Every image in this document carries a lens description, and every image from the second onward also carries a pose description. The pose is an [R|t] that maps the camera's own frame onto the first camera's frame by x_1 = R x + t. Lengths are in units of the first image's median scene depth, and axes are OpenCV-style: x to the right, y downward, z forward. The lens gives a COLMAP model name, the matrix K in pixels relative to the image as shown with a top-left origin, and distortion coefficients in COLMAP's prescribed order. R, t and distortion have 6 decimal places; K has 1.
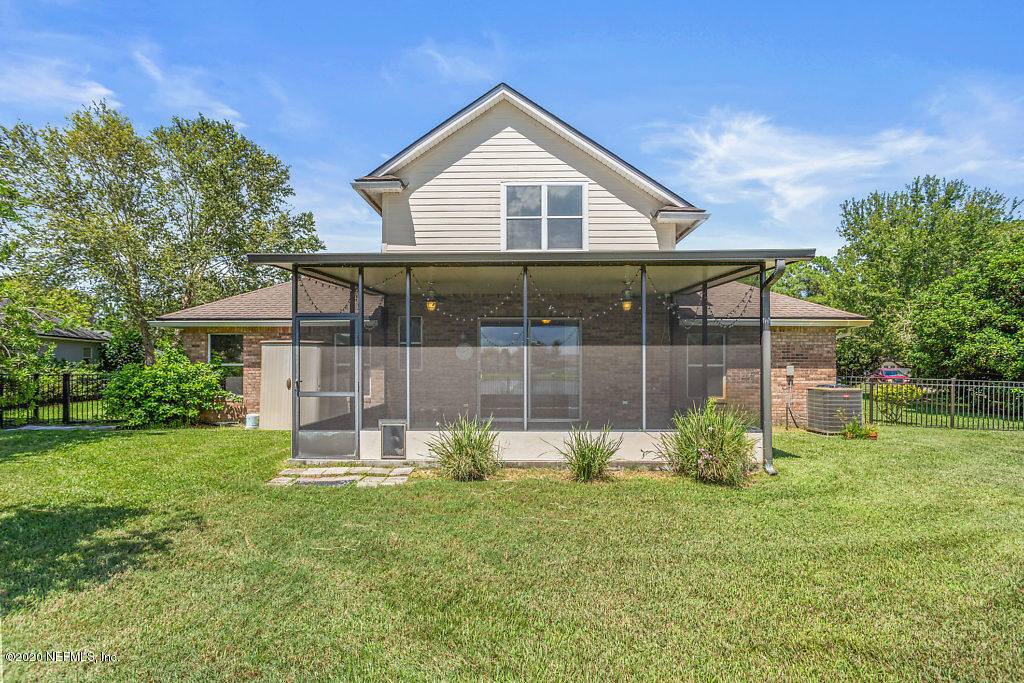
lens RADIAL K [[501.5, 0, 507.6], [0, 501.5, 366.2], [0, 0, 1]] dist [-0.010238, -0.000101]
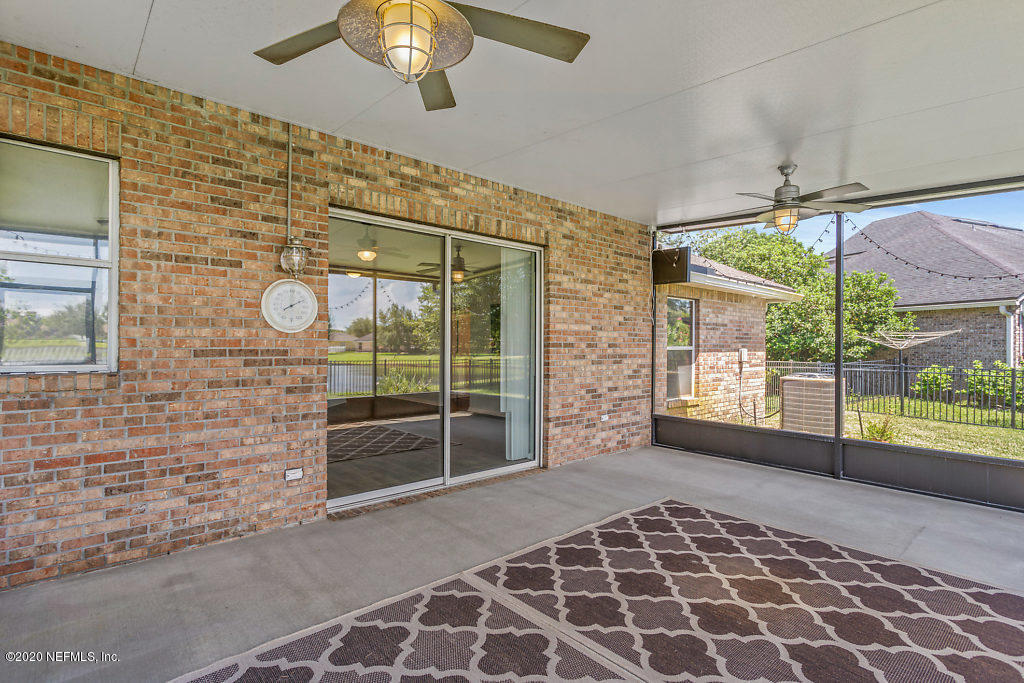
lens RADIAL K [[507.6, 0, 513.2], [0, 507.6, 351.8], [0, 0, 1]] dist [0.004101, 0.000299]
pose [[0.720865, -0.005659, 0.693053, -0.211309], [-0.001655, 0.999950, 0.009887, -0.003260], [-0.693074, -0.008274, 0.720819, 0.678480]]
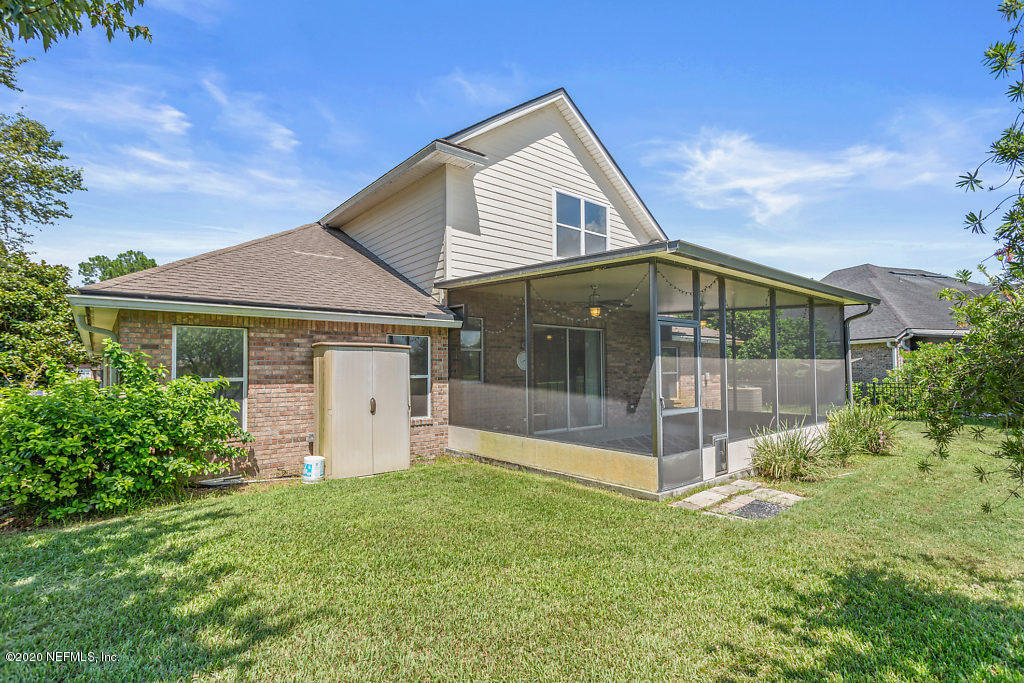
lens RADIAL K [[507.6, 0, 513.2], [0, 507.6, 351.8], [0, 0, 1]] dist [0.004101, 0.000299]
pose [[0.735717, 0.018482, 0.677036, -0.733861], [0.010140, 0.999215, -0.038296, -0.009938], [-0.677213, 0.035040, 0.734952, 0.340980]]
